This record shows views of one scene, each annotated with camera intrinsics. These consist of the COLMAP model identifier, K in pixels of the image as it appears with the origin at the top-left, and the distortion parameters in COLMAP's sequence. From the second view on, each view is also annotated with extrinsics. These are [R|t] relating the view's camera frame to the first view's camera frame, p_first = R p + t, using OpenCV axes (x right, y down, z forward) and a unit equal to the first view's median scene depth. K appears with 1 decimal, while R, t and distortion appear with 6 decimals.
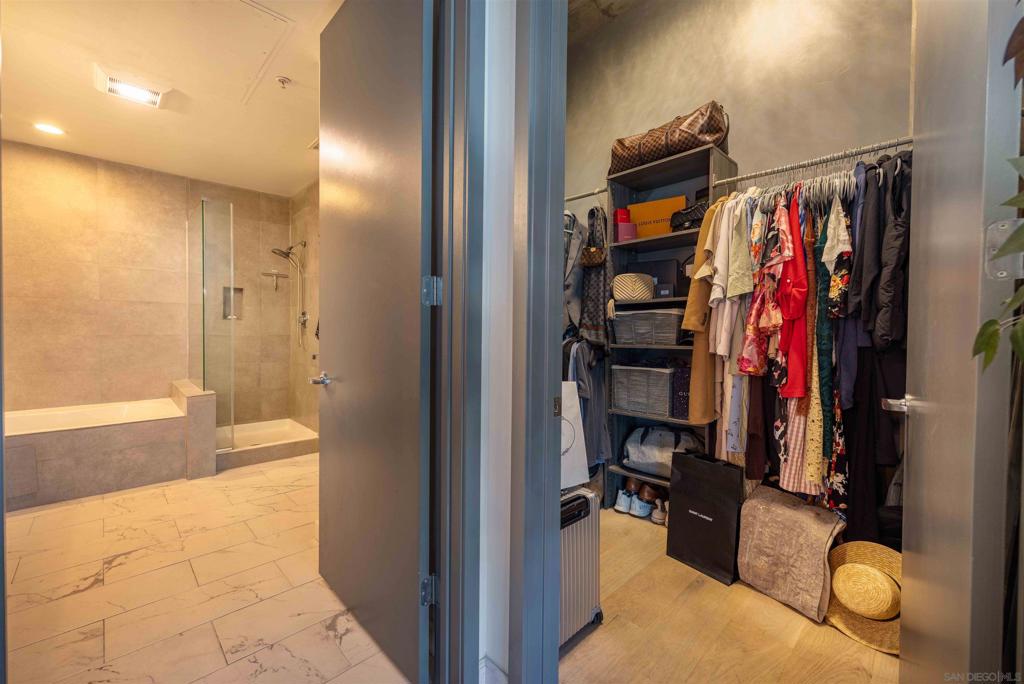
lens RADIAL K [[420.9, 0, 508.4], [0, 420.9, 339.1], [0, 0, 1]] dist [0.001390, -0.000698]
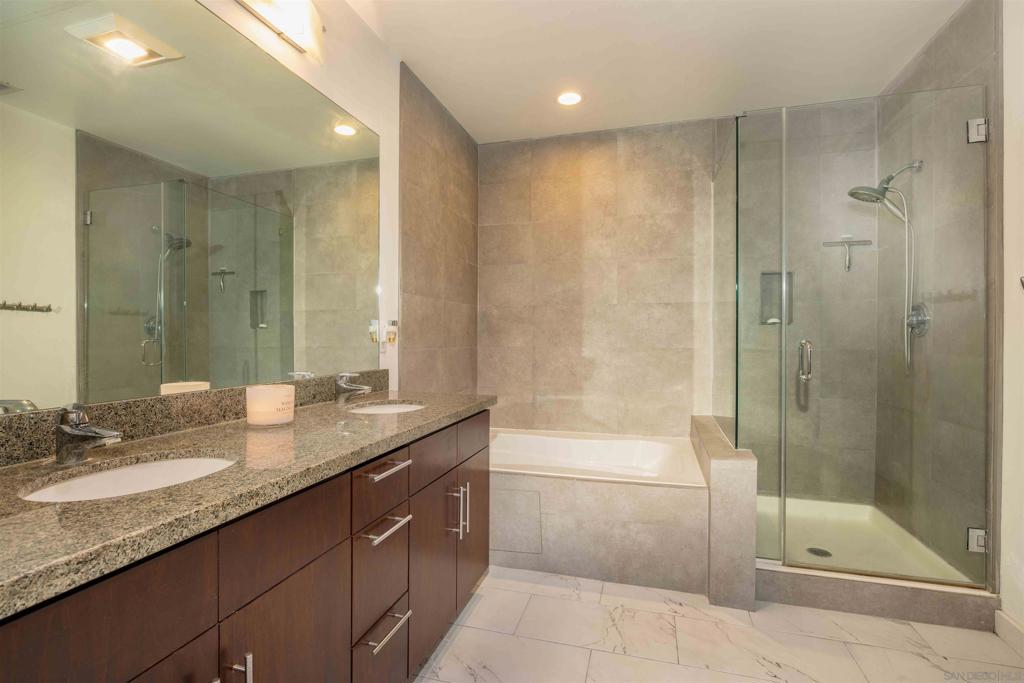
lens RADIAL K [[471.7, 0, 505.8], [0, 471.7, 340.8], [0, 0, 1]] dist [-0.013211, 0.002704]
pose [[0.490447, -0.002396, -0.871468, -0.314015], [-0.016822, 0.999784, -0.012216, -0.008844], [0.871309, 0.020651, 0.490301, 0.402761]]
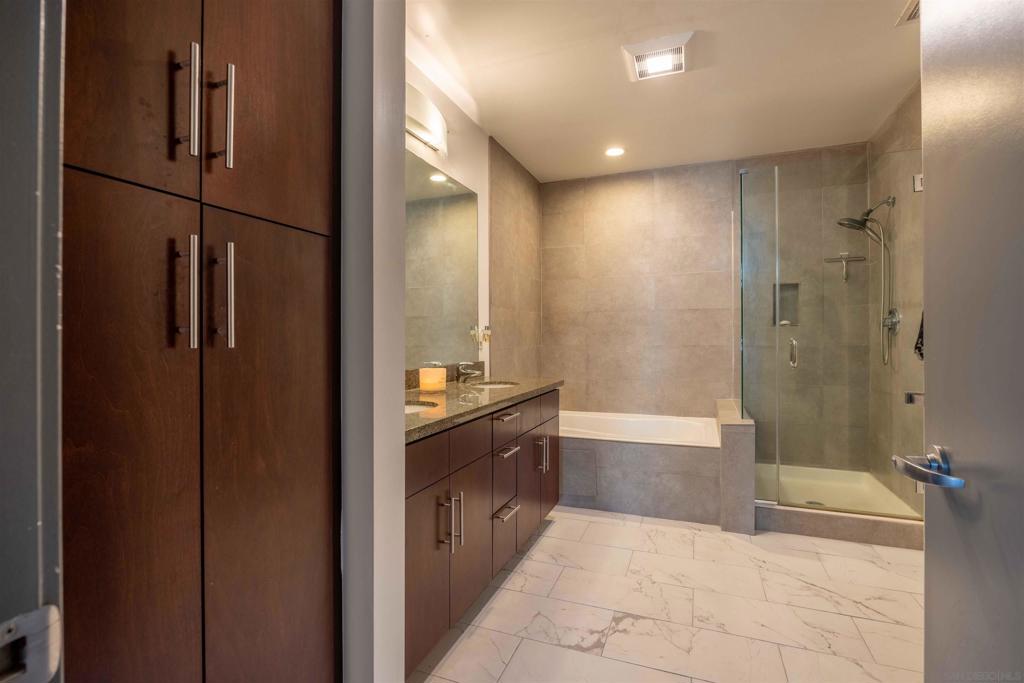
lens RADIAL K [[471.7, 0, 508.7], [0, 471.7, 337.0], [0, 0, 1]] dist [-0.013211, 0.002704]
pose [[0.413788, -0.012615, -0.910286, -0.111784], [-0.012254, 0.999736, -0.019424, -0.004051], [0.910291, 0.019192, 0.413524, 0.244852]]
